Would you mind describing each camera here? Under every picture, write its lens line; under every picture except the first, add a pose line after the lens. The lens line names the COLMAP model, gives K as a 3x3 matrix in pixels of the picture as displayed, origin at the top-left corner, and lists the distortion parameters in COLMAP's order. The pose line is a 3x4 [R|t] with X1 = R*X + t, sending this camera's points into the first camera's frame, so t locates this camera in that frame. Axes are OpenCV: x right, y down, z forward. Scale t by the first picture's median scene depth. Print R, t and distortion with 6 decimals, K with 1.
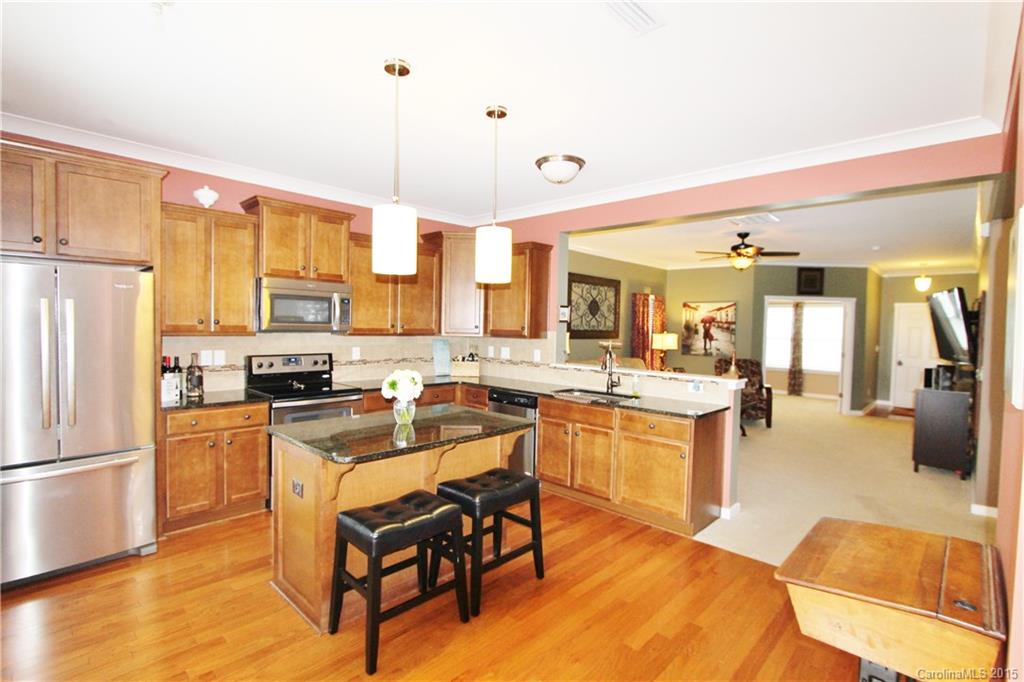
lens RADIAL K [[493.7, 0, 509.8], [0, 493.7, 342.1], [0, 0, 1]] dist [-0.011109, -0.000459]
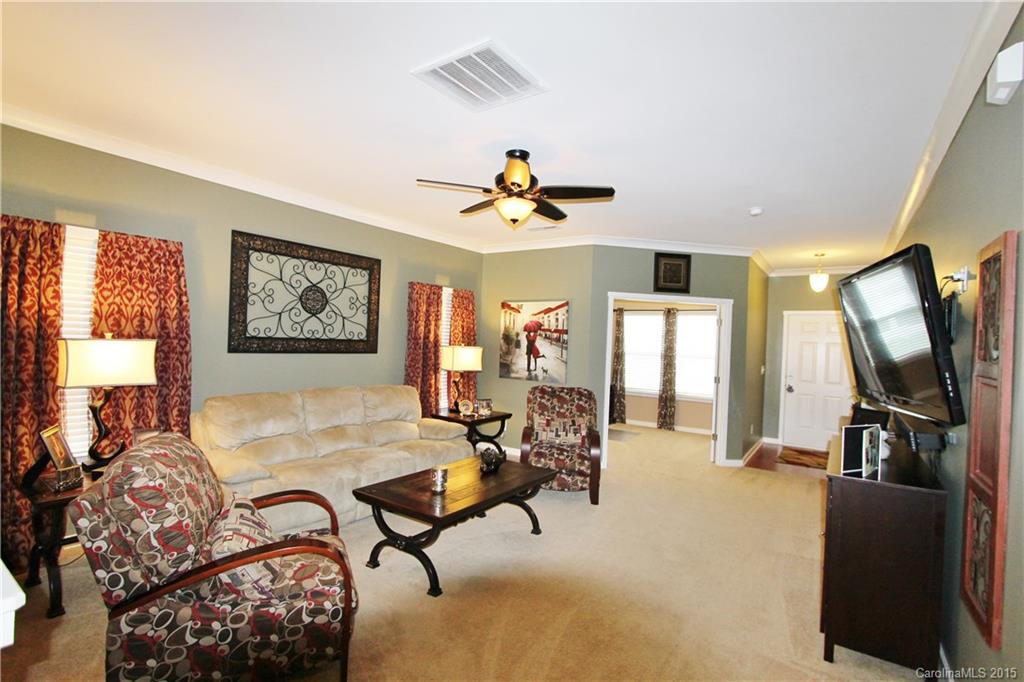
lens RADIAL K [[465.9, 0, 518.9], [0, 465.9, 339.7], [0, 0, 1]] dist [-0.014466, 0.000106]
pose [[0.989214, 0.014919, 0.145718, 0.297512], [-0.010319, 0.999426, -0.032273, -0.006632], [-0.146115, 0.030421, 0.988800, 0.379183]]
